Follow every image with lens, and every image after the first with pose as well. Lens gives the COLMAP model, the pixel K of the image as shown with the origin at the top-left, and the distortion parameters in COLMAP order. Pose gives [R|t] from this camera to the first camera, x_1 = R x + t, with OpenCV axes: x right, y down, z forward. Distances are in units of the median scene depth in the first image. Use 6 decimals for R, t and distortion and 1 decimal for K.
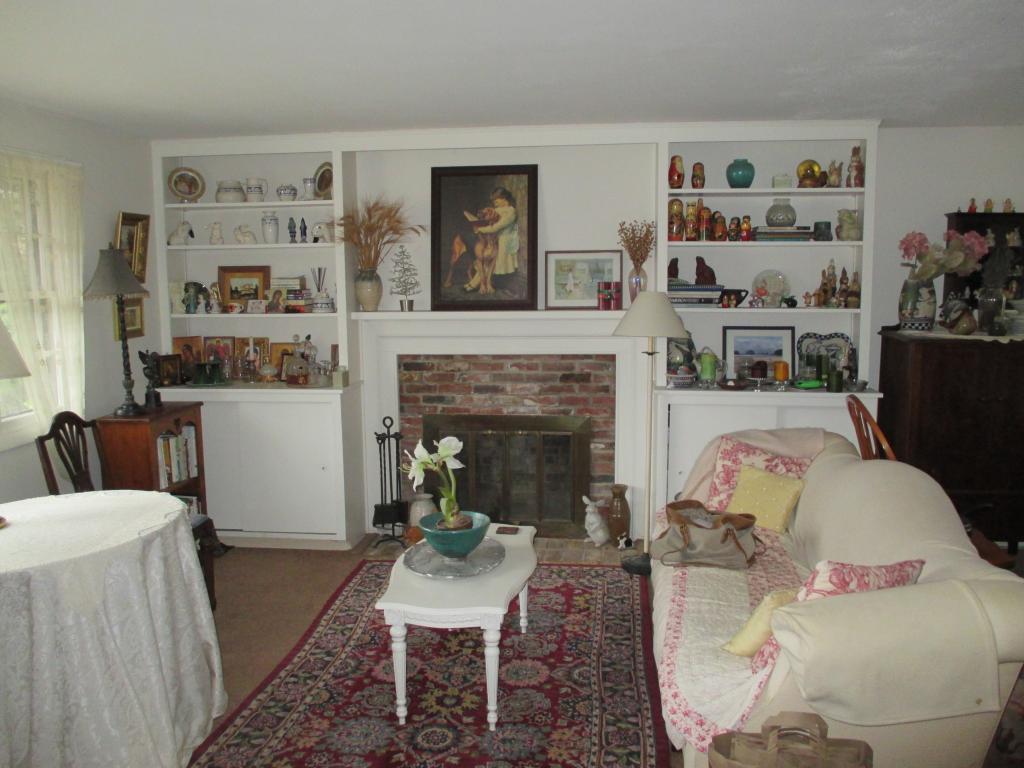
lens RADIAL K [[854.9, 0, 515.5], [0, 854.9, 381.1], [0, 0, 1]] dist [-0.035555, -0.003089]
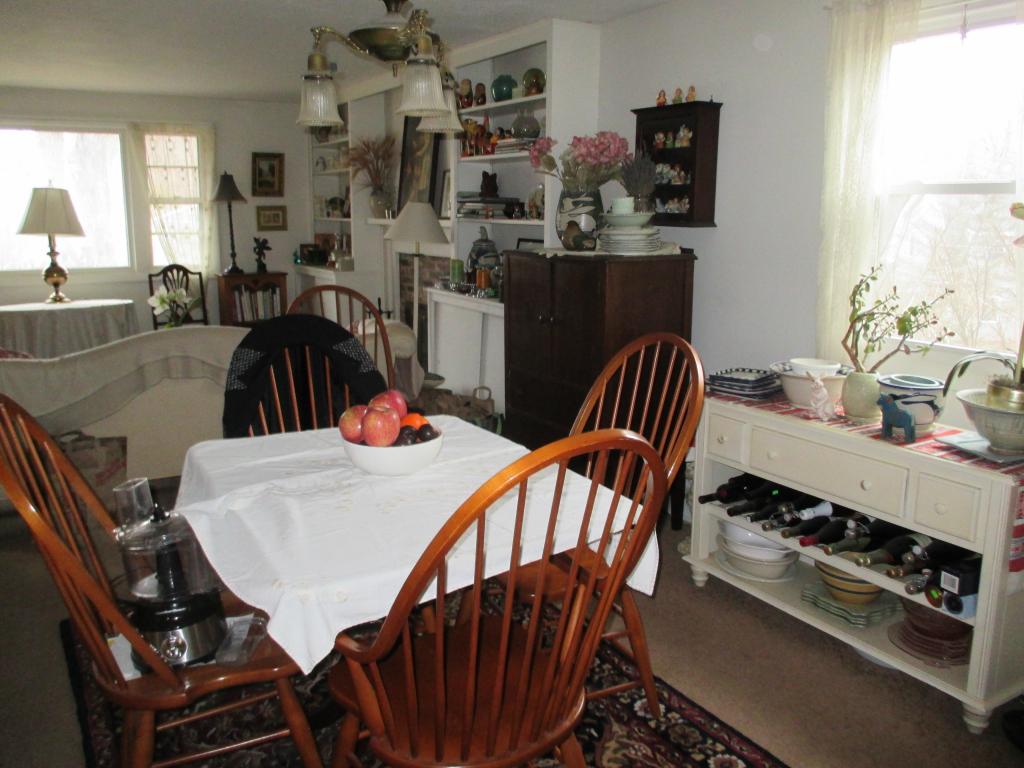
lens RADIAL K [[854.9, 0, 515.5], [0, 854.9, 381.1], [0, 0, 1]] dist [-0.035555, -0.003089]
pose [[0.633829, 0.163632, -0.755967, 1.137616], [-0.122036, 0.986281, 0.111165, -0.004668], [0.763785, 0.021796, 0.645102, 0.342553]]
